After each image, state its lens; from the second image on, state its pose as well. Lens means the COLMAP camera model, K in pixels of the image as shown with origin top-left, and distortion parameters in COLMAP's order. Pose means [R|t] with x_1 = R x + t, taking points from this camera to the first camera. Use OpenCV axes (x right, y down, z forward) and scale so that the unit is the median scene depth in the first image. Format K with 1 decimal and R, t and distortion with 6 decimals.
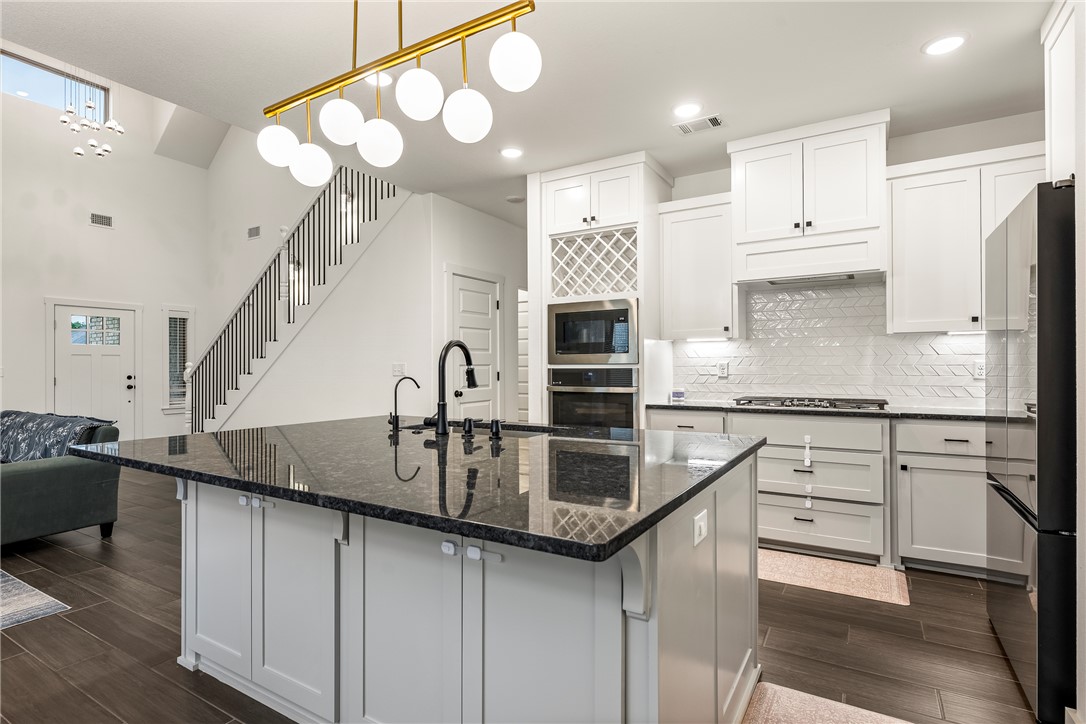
lens RADIAL K [[548.4, 0, 540.0], [0, 548.4, 362.6], [0, 0, 1]] dist [-0.000424, -0.000319]
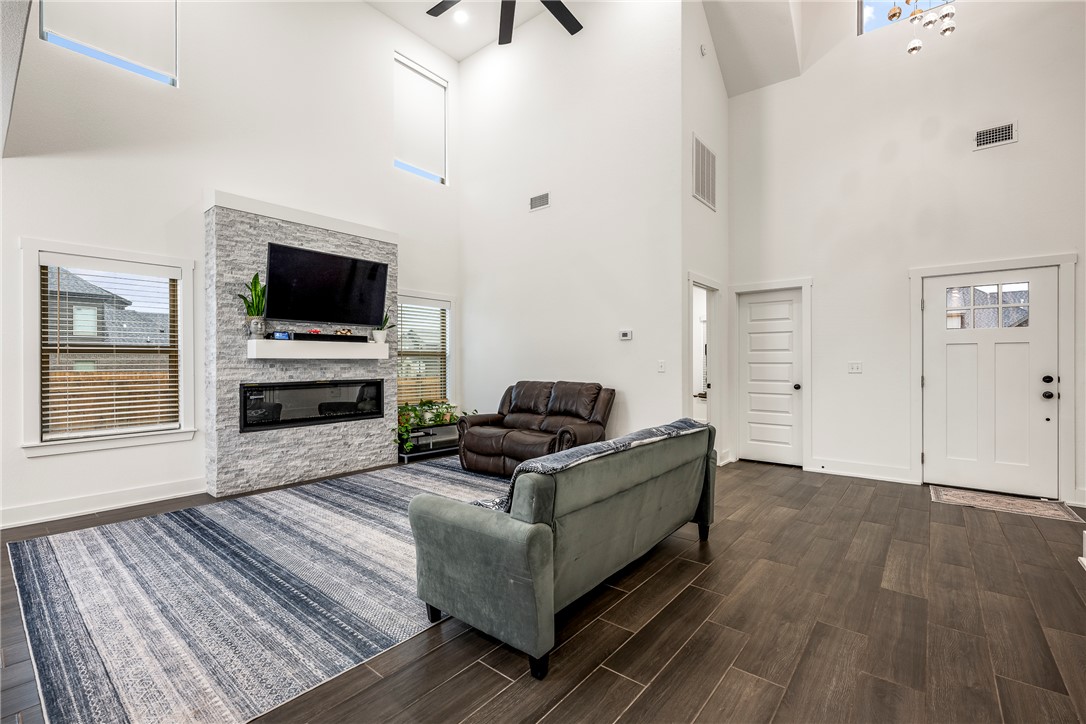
lens RADIAL K [[473.3, 0, 541.9], [0, 473.3, 363.9], [0, 0, 1]] dist [-0.000316, 0.000099]
pose [[-0.139756, 0.009025, -0.990145, -0.315983], [0.009647, 0.999923, 0.007753, 0.002205], [0.990139, -0.008469, -0.139832, 1.035820]]
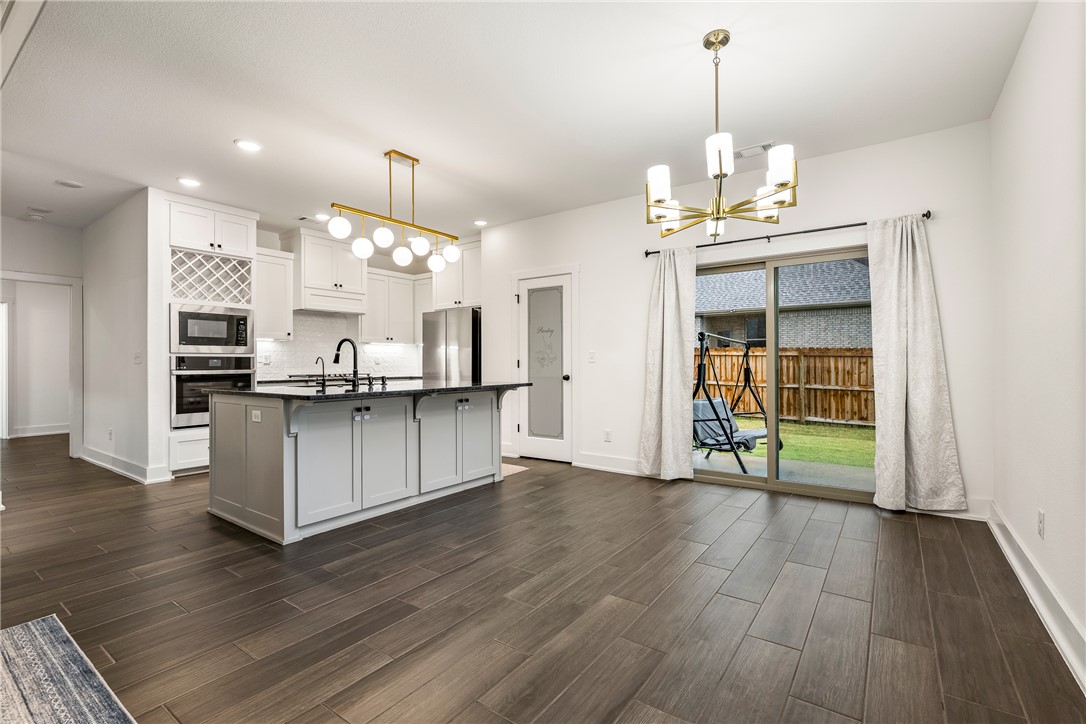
lens RADIAL K [[489.4, 0, 543.0], [0, 489.4, 362.7], [0, 0, 1]] dist [-0.000123, -0.000047]
pose [[0.077379, 0.006762, 0.996979, -1.068655], [-0.004218, 0.999970, -0.006455, 0.031533], [-0.996993, -0.003706, 0.077406, 0.109232]]
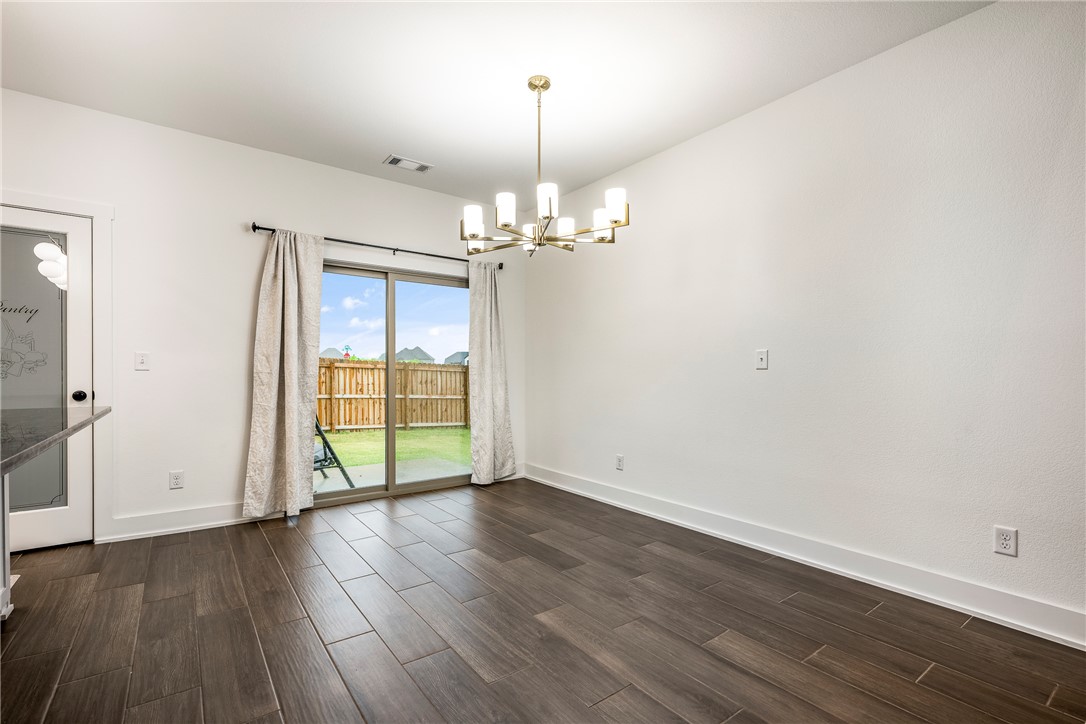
lens RADIAL K [[493.0, 0, 542.1], [0, 493.0, 374.3], [0, 0, 1]] dist [-0.000257, -0.000397]
pose [[-0.926020, 0.000524, 0.377473, -0.706857], [-0.000910, 0.999993, -0.003621, 0.031500], [-0.377472, -0.003697, -0.926013, 0.580795]]
